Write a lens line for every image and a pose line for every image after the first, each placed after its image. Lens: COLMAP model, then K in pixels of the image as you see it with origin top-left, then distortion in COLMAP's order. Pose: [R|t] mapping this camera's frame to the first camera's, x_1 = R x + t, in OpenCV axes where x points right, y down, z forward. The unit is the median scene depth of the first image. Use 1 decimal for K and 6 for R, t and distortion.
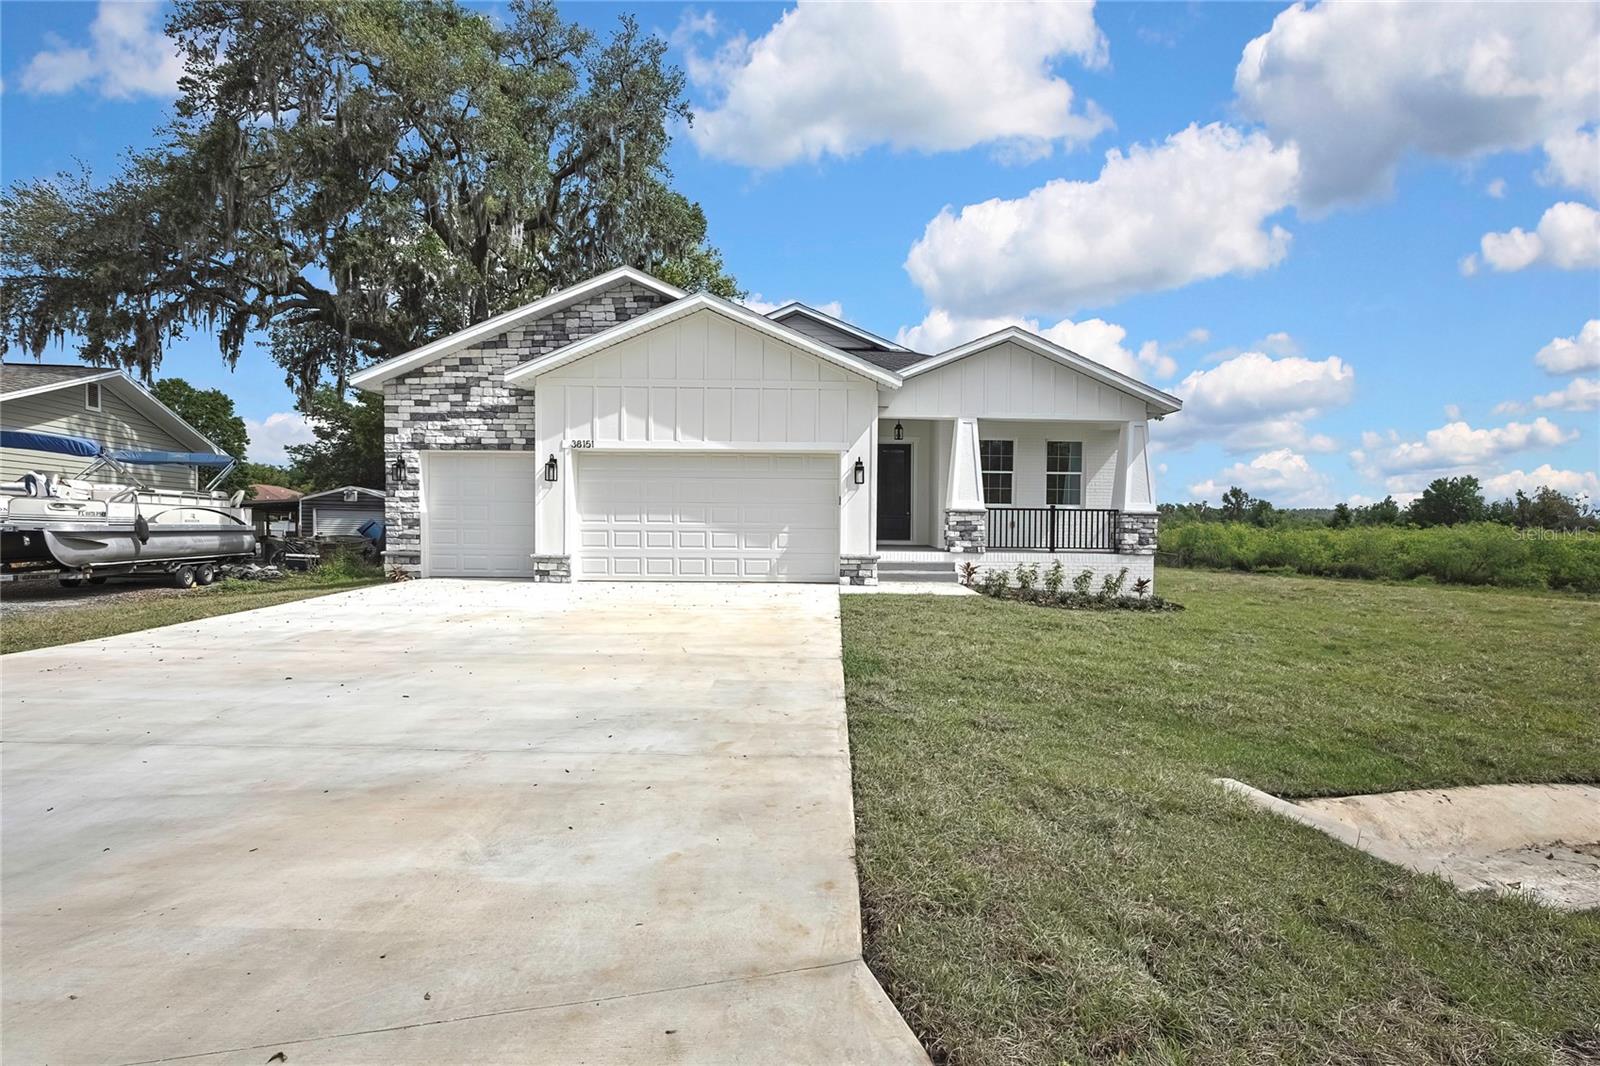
lens RADIAL K [[720.0, 0, 850.3], [0, 720.0, 531.0], [0, 0, 1]] dist [-0.021083, 0.004112]
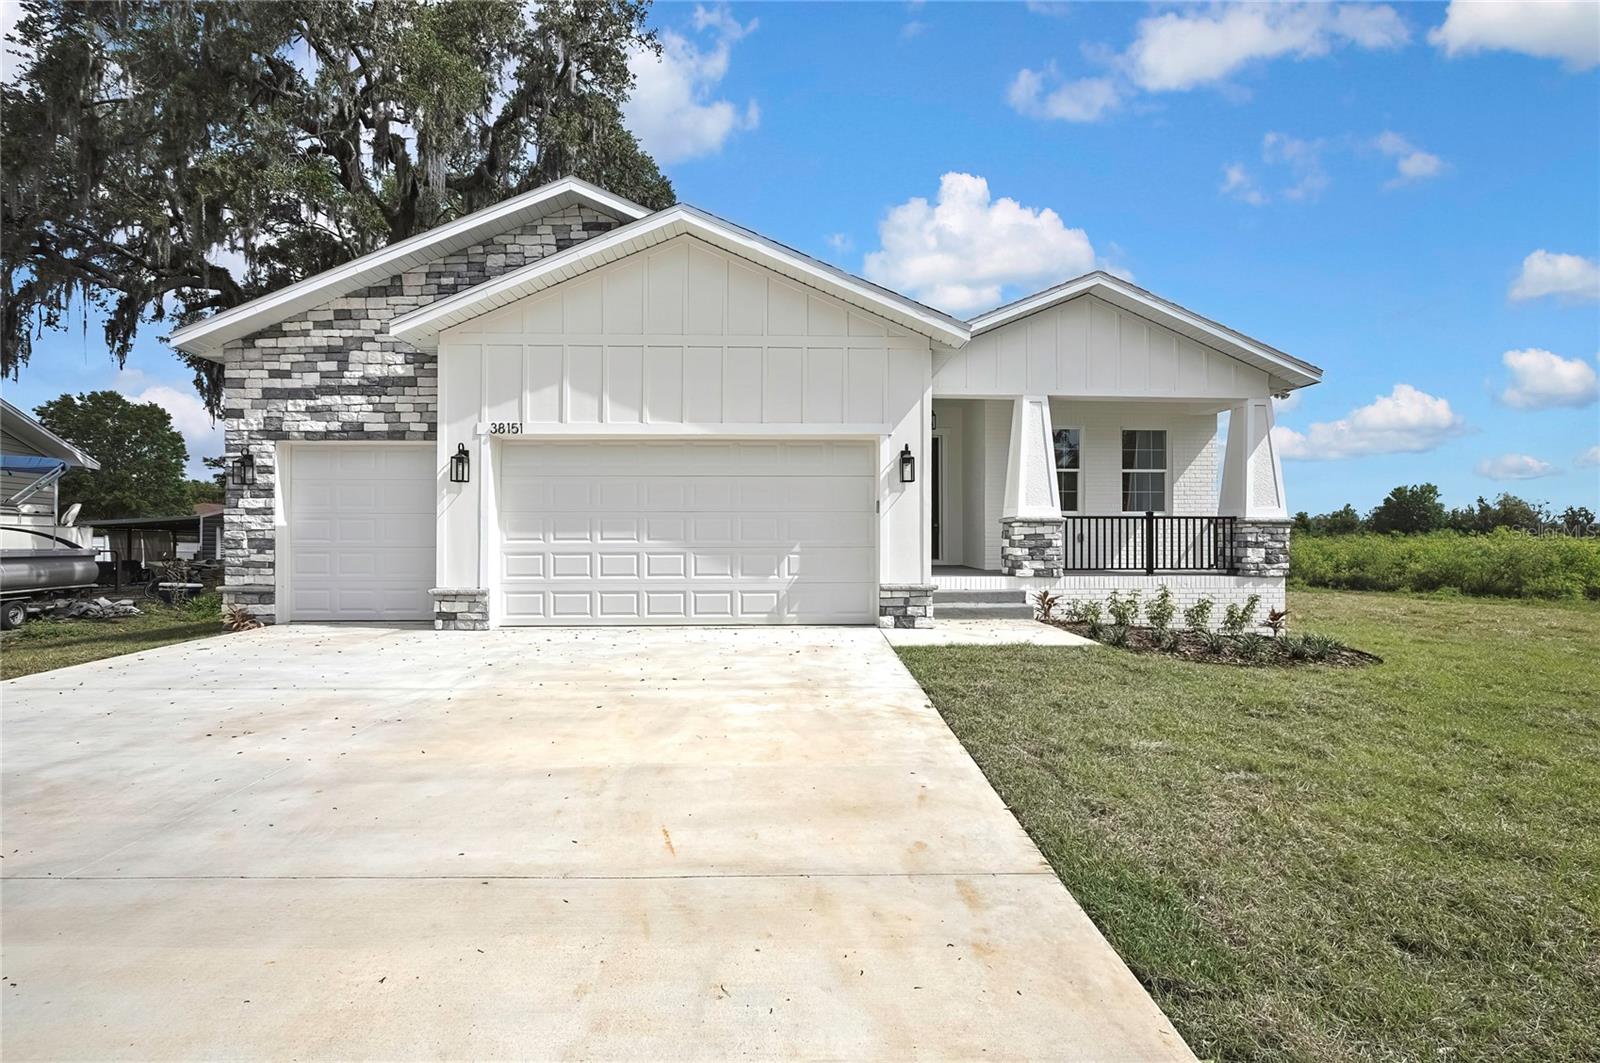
lens RADIAL K [[720.0, 0, 827.7], [0, 720.0, 521.6], [0, 0, 1]] dist [-0.021083, 0.004112]
pose [[0.999803, -0.010158, 0.017036, -0.073674], [0.010706, 0.999417, -0.032418, -0.005617], [-0.016697, 0.032594, 0.999329, 0.296075]]
